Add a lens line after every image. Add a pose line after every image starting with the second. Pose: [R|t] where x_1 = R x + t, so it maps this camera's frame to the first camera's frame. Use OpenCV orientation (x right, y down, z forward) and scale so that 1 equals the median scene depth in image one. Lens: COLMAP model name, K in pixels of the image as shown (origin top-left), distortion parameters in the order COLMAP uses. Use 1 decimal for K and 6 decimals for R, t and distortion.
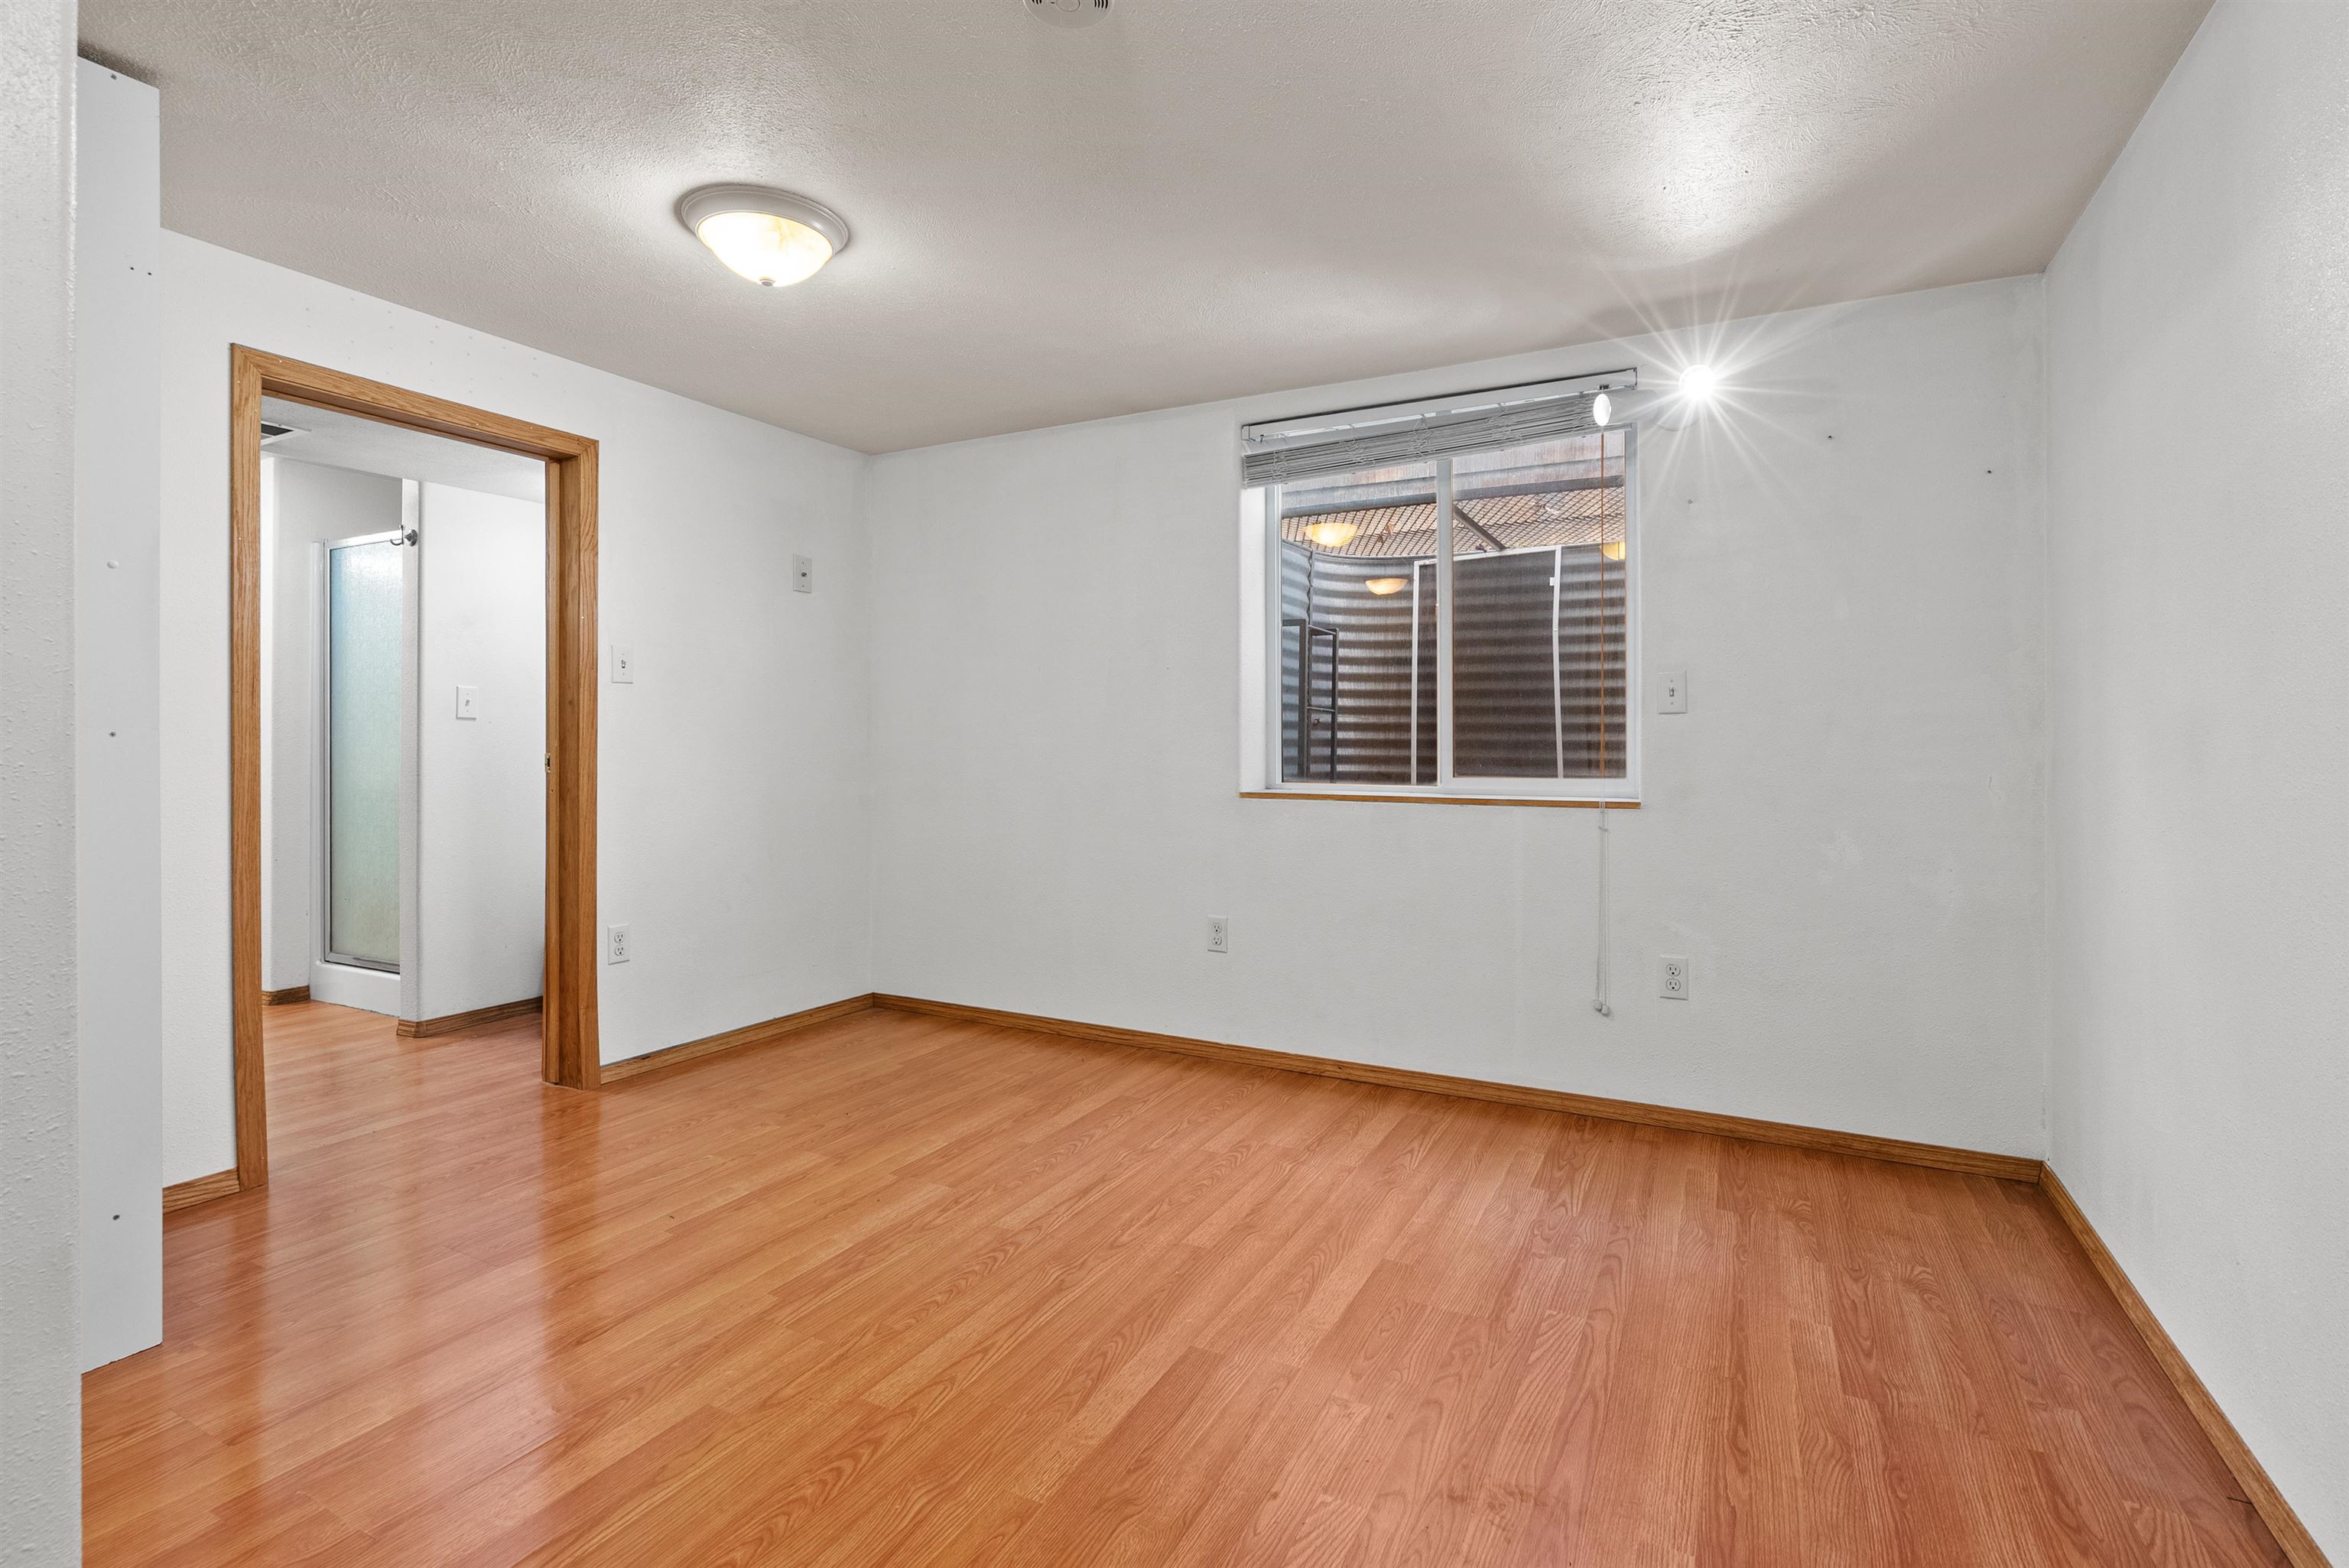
lens RADIAL K [[1092.0, 0, 1178.8], [0, 1092.0, 738.4], [0, 0, 1]] dist [-0.005464, 0.000016]
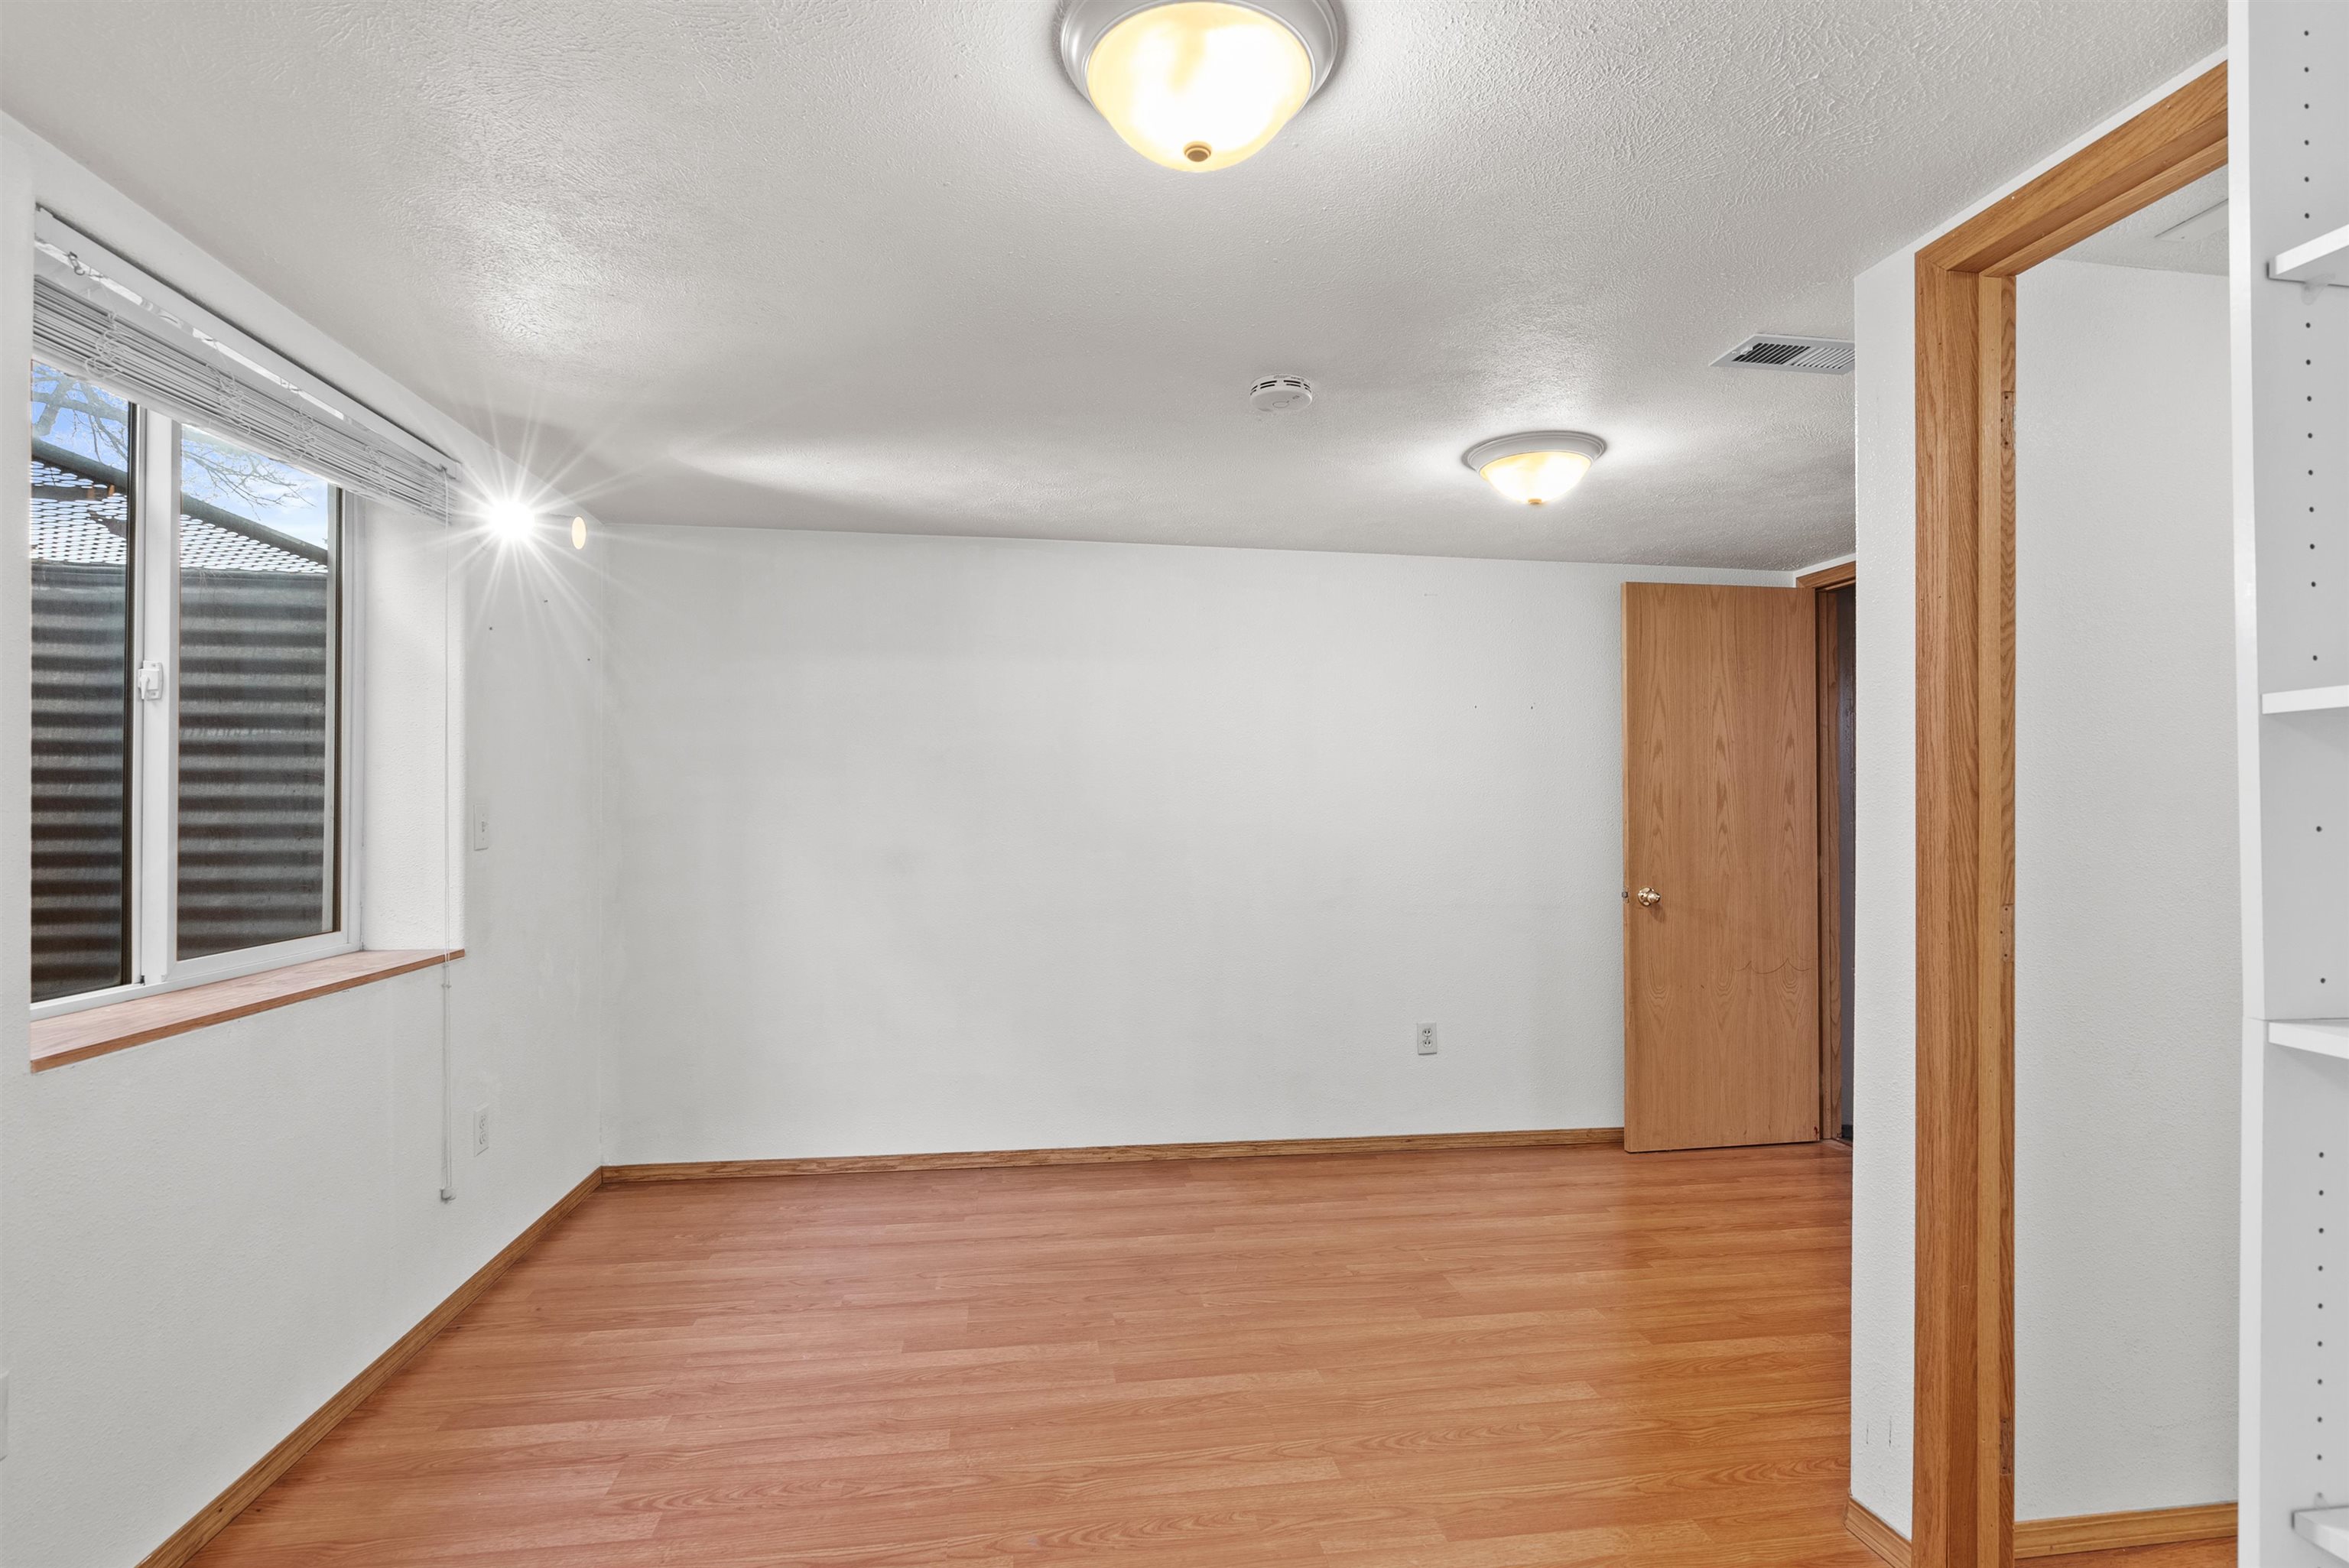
lens RADIAL K [[1092.0, 0, 1177.8], [0, 1092.0, 797.4], [0, 0, 1]] dist [-0.005464, 0.000016]
pose [[-0.584641, 0.001201, 0.811291, -0.872400], [-0.009527, 0.999920, -0.008346, -0.086194], [-0.811236, -0.012609, -0.584583, 1.406038]]
